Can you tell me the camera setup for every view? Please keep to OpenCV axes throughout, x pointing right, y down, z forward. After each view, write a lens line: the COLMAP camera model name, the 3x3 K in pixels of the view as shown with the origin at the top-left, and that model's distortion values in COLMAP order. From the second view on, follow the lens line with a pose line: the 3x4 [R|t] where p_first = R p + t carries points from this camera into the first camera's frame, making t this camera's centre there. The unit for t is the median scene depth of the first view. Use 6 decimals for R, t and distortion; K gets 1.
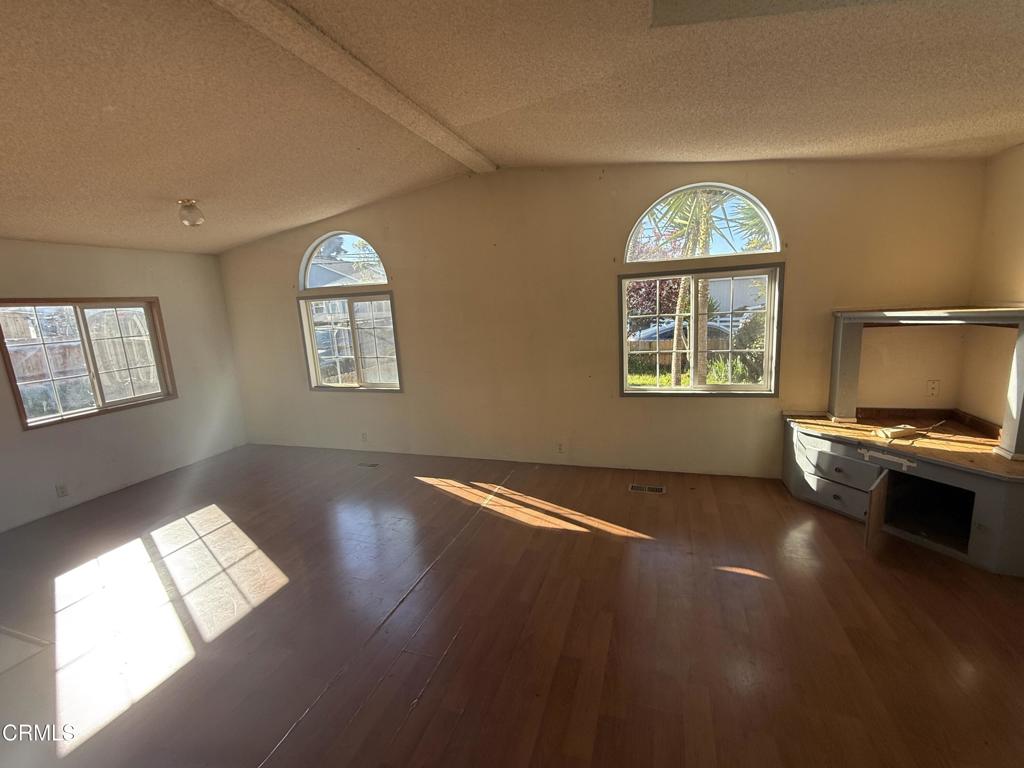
lens RADIAL K [[438.7, 0, 512.0], [0, 438.7, 384.0], [0, 0, 1]] dist [0.001562, 0.000056]
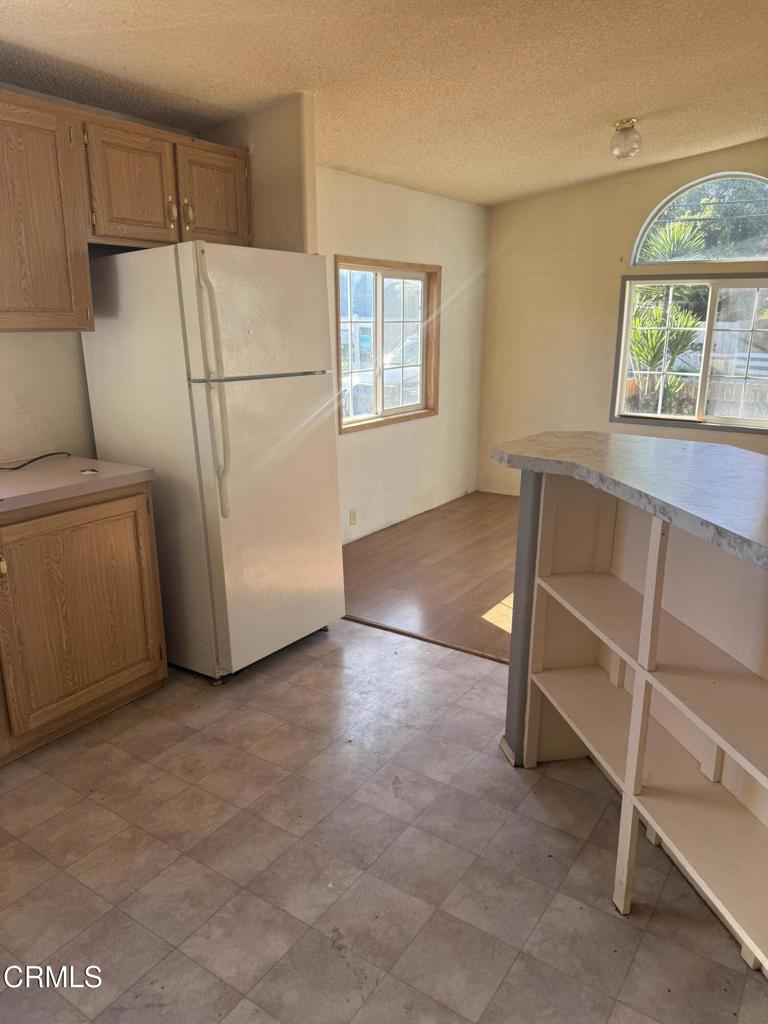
lens RADIAL K [[728.7, 0, 388.2], [0, 728.7, 522.3], [0, 0, 1]] dist [0.050862, -0.066619]
pose [[0.963405, 0.130232, -0.234288, -0.748848], [-0.104609, 0.987404, 0.118706, 0.101570], [0.246796, -0.089853, 0.964893, -0.248511]]
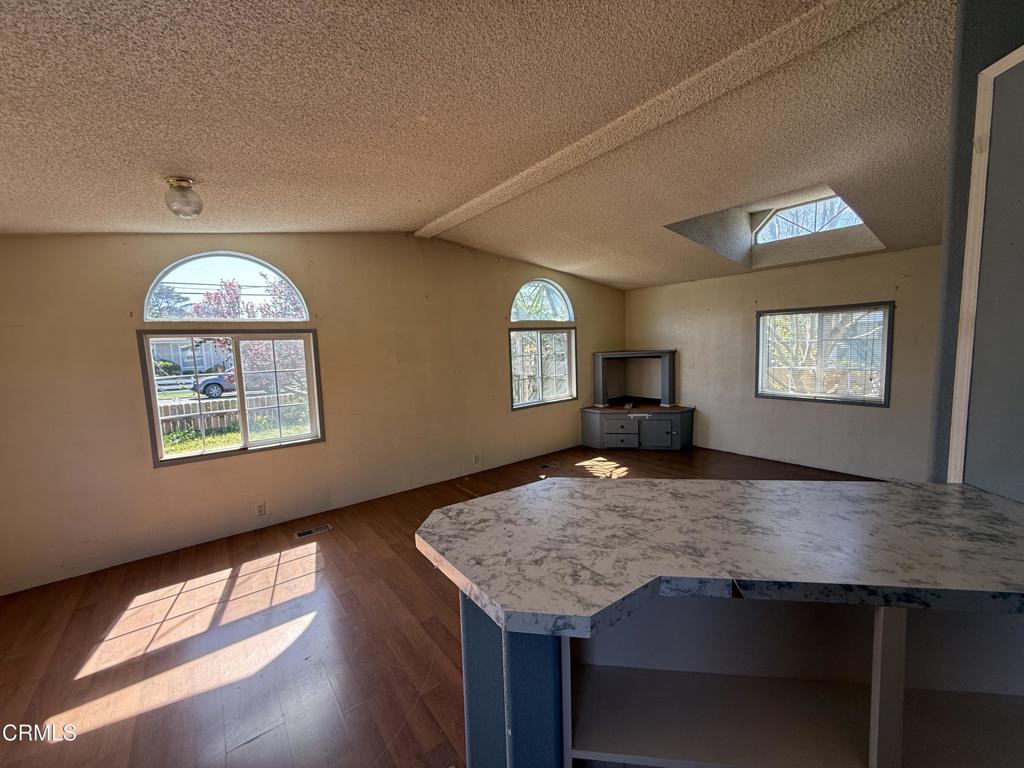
lens RADIAL K [[407.7, 0, 508.7], [0, 407.7, 385.6], [0, 0, 1]] dist [0.000788, 0.000173]
pose [[0.558856, -0.051913, 0.827639, -0.998154], [0.155866, 0.986827, -0.043349, 0.003271], [-0.814485, 0.153227, 0.559585, 0.285704]]
